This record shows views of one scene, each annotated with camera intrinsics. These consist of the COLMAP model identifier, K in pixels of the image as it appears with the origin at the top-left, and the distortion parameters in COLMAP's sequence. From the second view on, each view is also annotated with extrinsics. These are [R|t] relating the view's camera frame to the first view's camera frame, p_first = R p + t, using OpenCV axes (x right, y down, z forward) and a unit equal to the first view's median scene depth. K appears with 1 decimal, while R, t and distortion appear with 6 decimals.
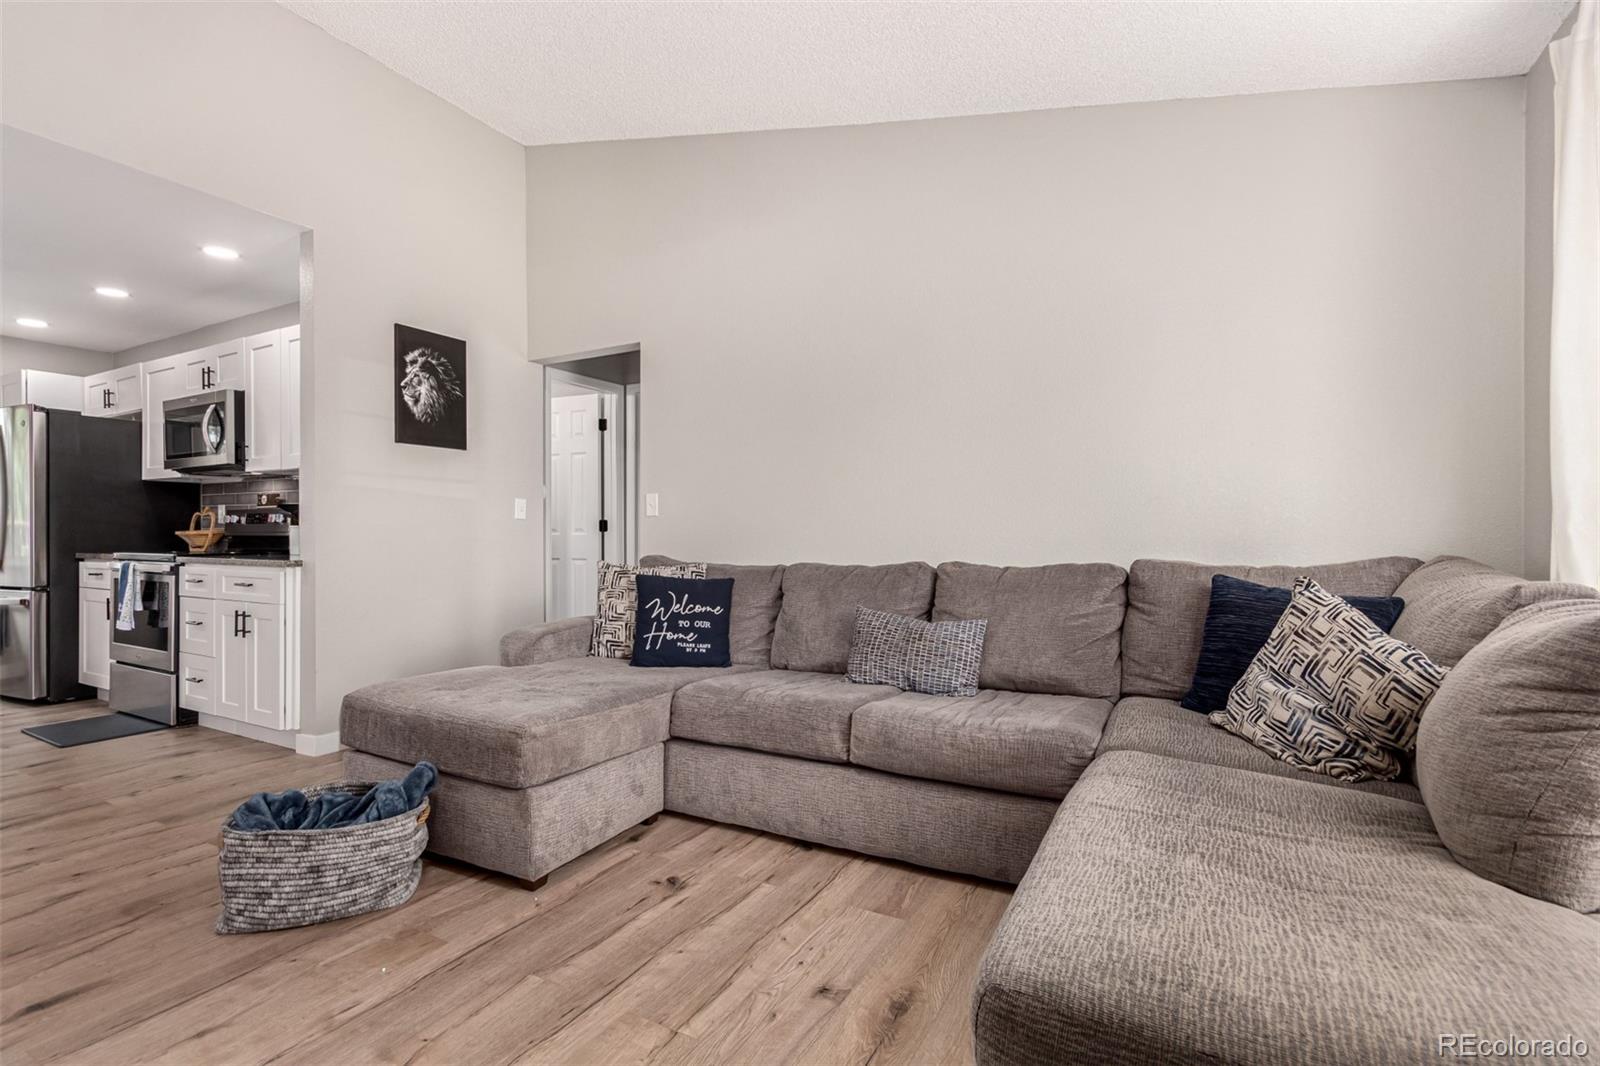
lens RADIAL K [[741.0, 0, 802.3], [0, 741.0, 530.1], [0, 0, 1]] dist [0.000104, 0.001167]
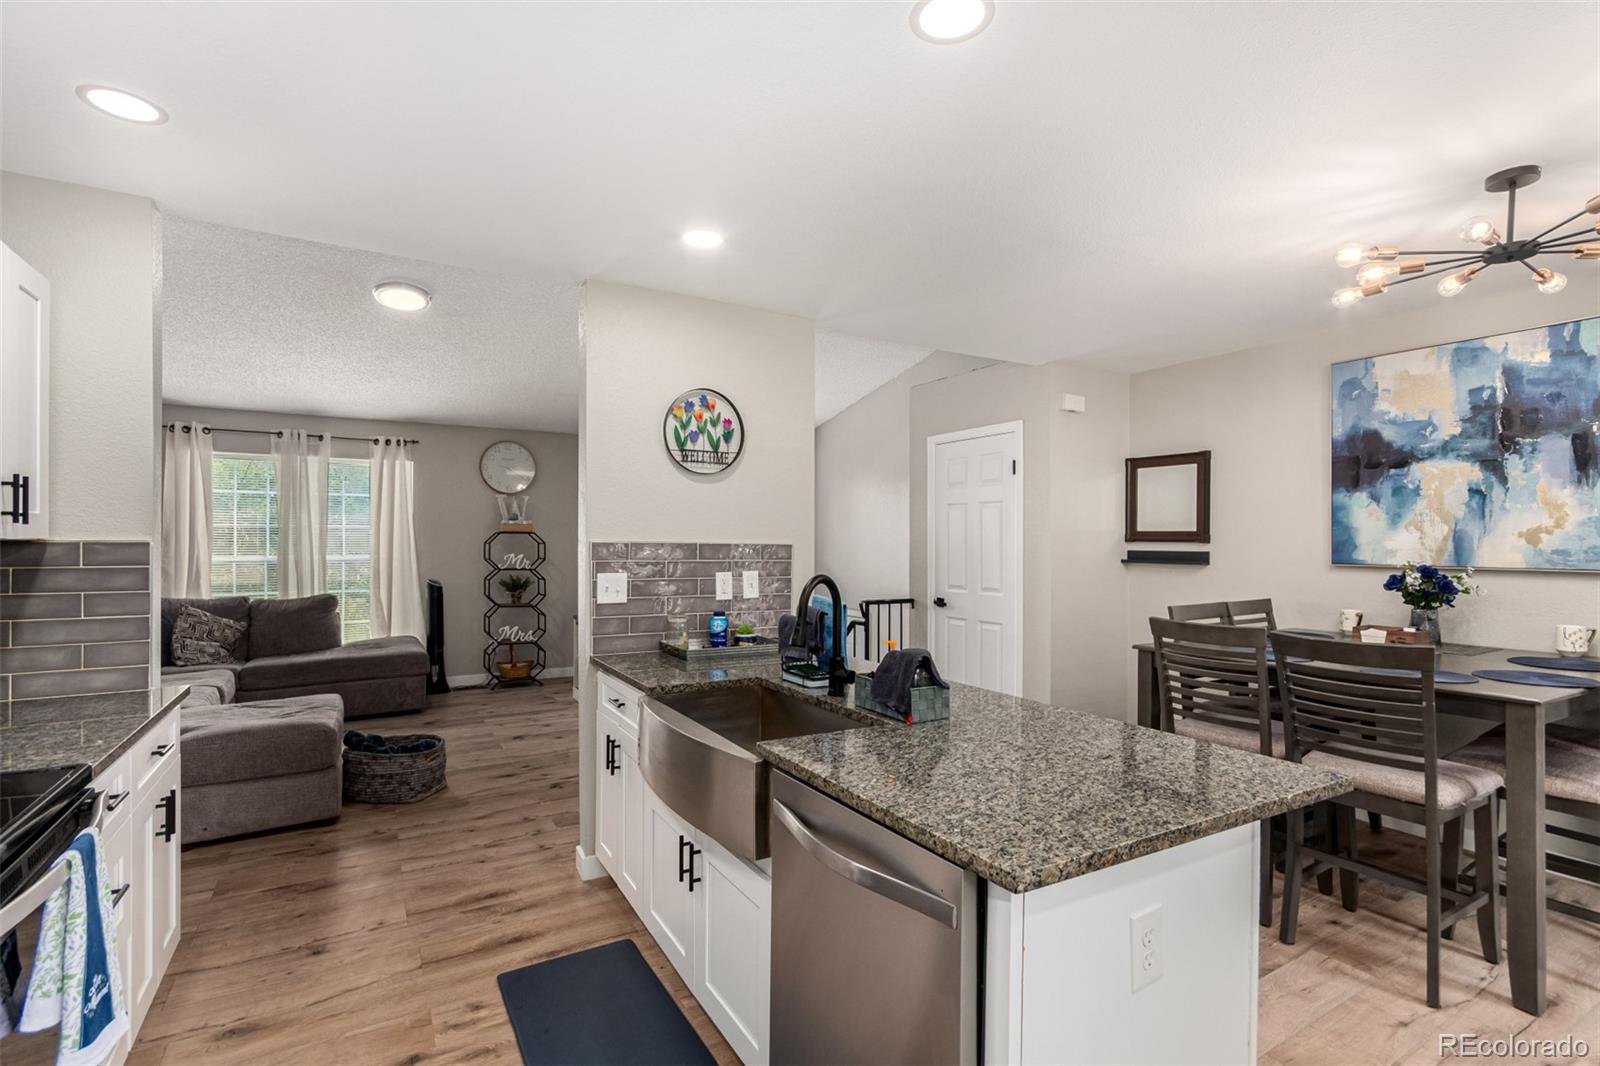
lens RADIAL K [[745.4, 0, 801.8], [0, 745.4, 537.7], [0, 0, 1]] dist [0.002409, 0.001362]
pose [[-0.862453, 0.001691, 0.506135, -1.216363], [-0.001386, 0.999983, -0.005703, -0.075082], [-0.506136, -0.005620, -0.862436, 1.027895]]
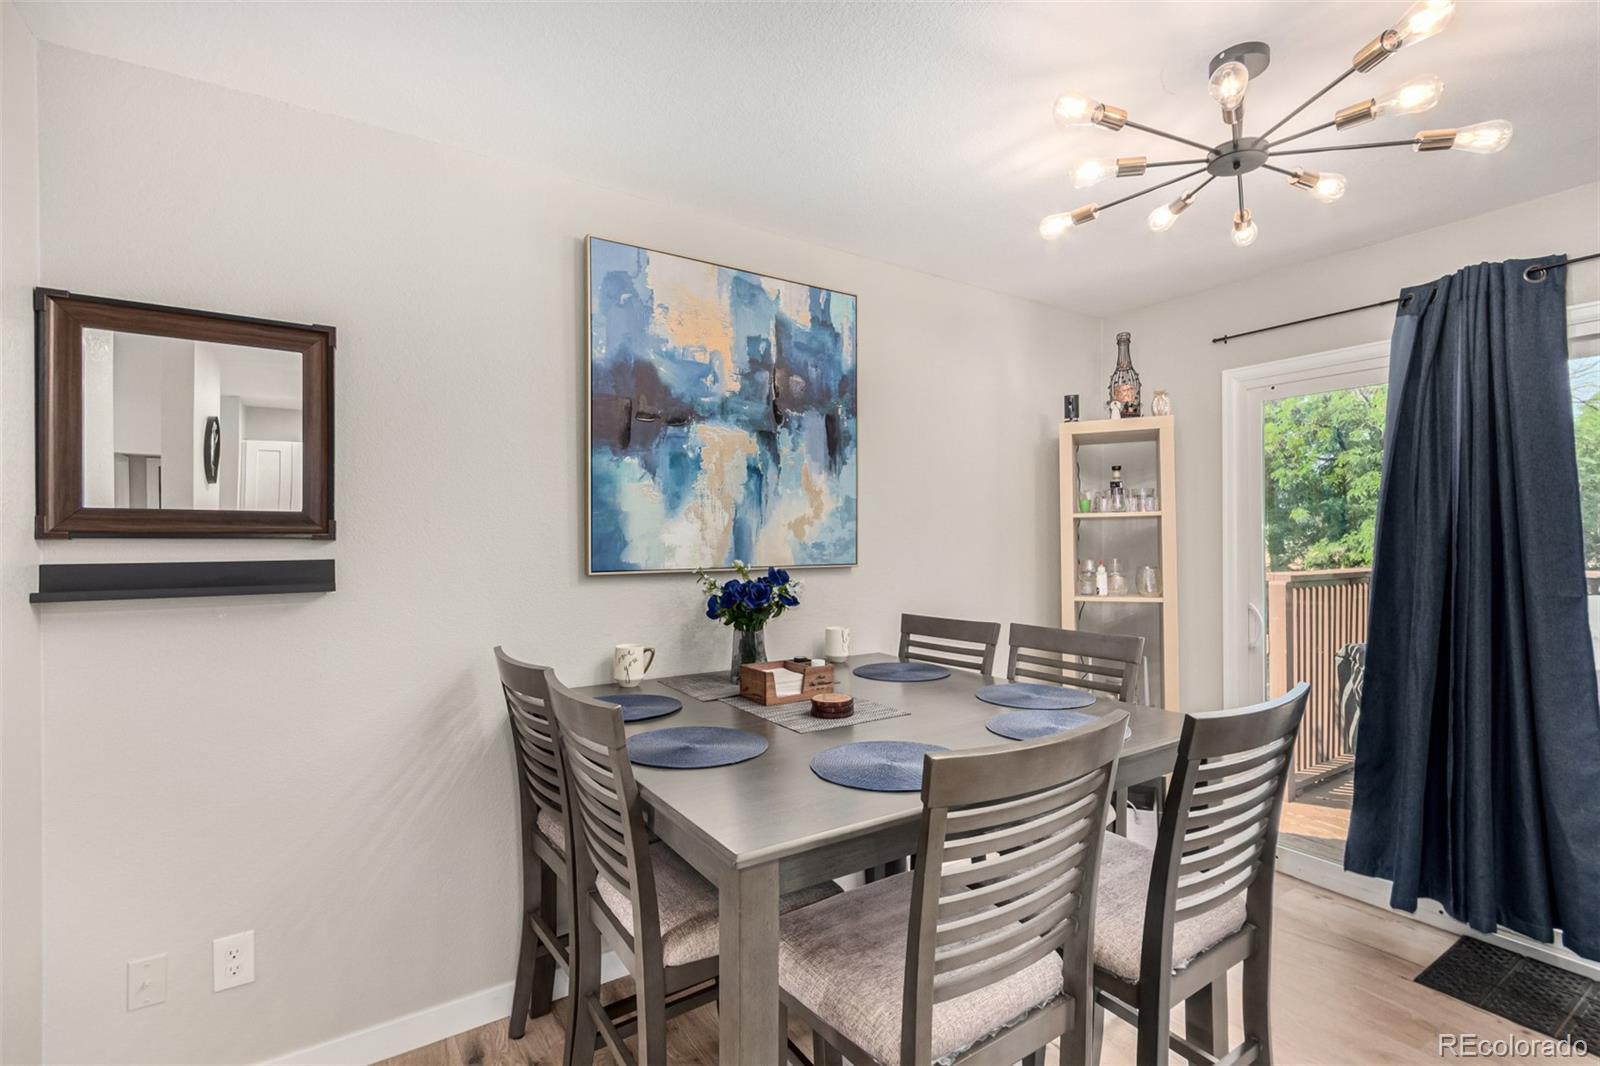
lens RADIAL K [[745.4, 0, 801.8], [0, 745.4, 537.7], [0, 0, 1]] dist [0.002409, 0.001362]
pose [[-0.466377, 0.004342, -0.884575, -0.921136], [0.009183, 0.999958, 0.000067, -0.073260], [0.884538, -0.008091, -0.466397, 0.337277]]
